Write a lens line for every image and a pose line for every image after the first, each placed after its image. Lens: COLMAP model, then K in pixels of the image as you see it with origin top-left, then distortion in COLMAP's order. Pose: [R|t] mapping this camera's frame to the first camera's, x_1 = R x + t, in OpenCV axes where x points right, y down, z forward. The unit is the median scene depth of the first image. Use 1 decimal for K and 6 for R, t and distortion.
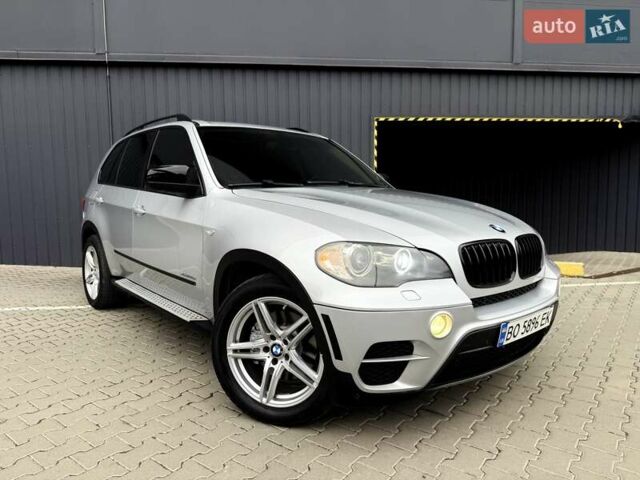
lens RADIAL K [[459.8, 0, 316.2], [0, 459.8, 241.6], [0, 0, 1]] dist [-0.017053, -0.031829]
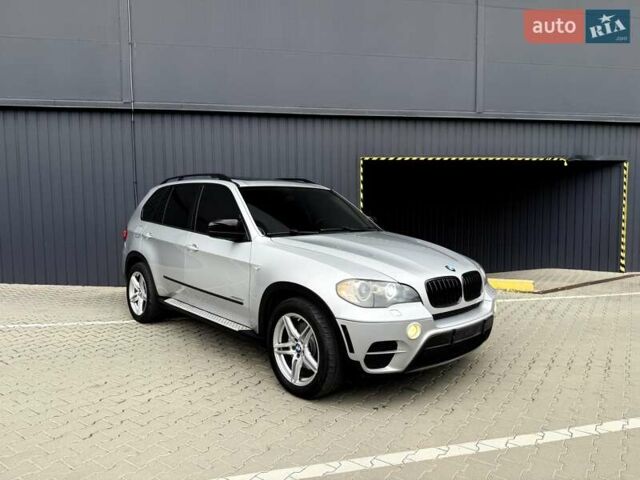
lens RADIAL K [[459.8, 0, 319.7], [0, 459.8, 237.9], [0, 0, 1]] dist [-0.017053, -0.031829]
pose [[0.998598, -0.000081, 0.052942, -0.089268], [0.001748, 0.999504, -0.031447, -0.057688], [-0.052913, 0.031495, 0.998102, -0.369385]]
